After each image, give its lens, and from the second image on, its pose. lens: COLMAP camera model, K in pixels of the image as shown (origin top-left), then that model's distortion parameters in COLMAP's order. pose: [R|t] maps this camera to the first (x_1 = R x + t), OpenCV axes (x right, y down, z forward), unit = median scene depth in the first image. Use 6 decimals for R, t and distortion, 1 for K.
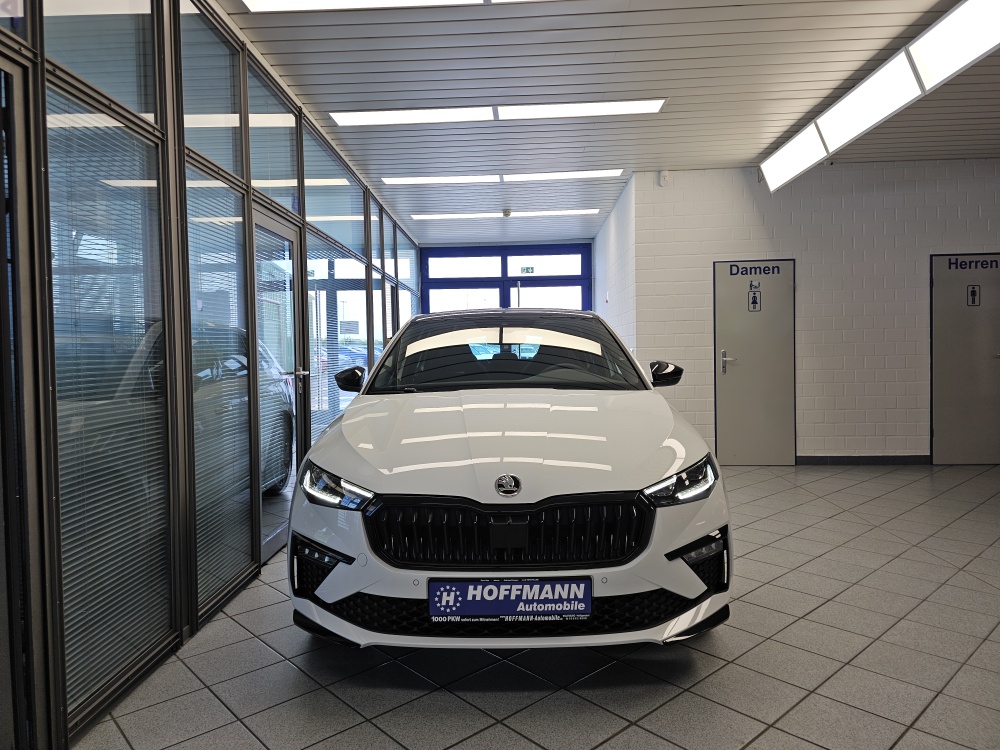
lens RADIAL K [[671.8, 0, 500.0], [0, 671.8, 375.0], [0, 0, 1]] dist [0.070205, -0.082215]
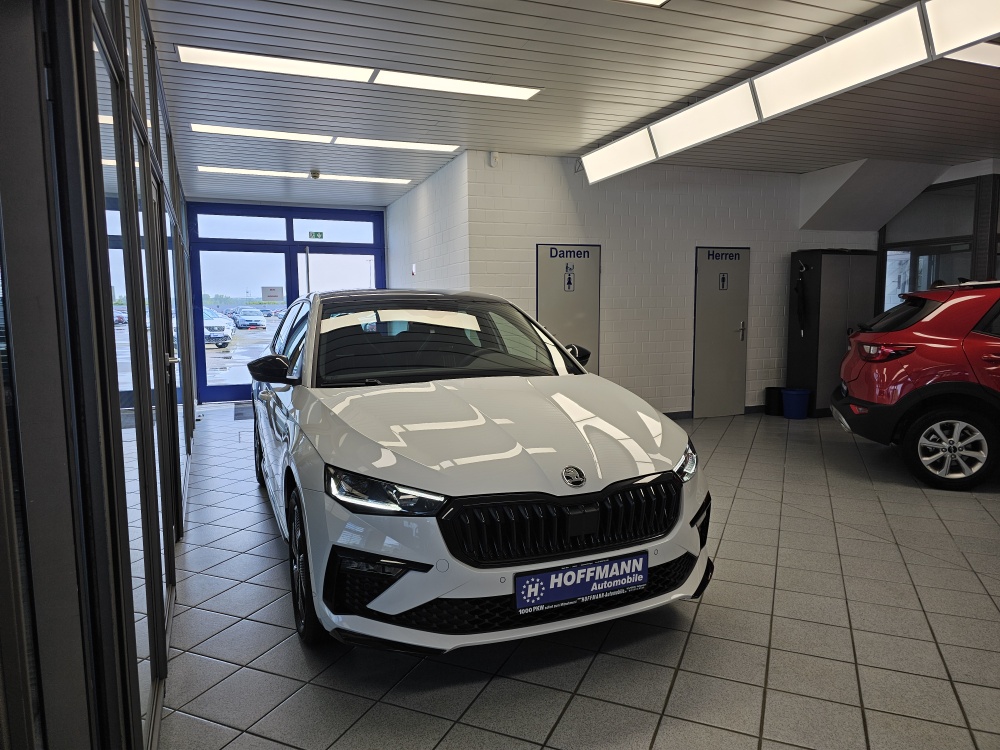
lens RADIAL K [[669.2, 0, 502.8], [0, 669.2, 386.9], [0, 0, 1]] dist [0.069101, -0.087905]
pose [[0.910131, -0.037796, 0.412594, -0.511377], [0.007659, 0.997195, 0.074454, -0.054454], [-0.414251, -0.064603, 0.907867, 0.100759]]
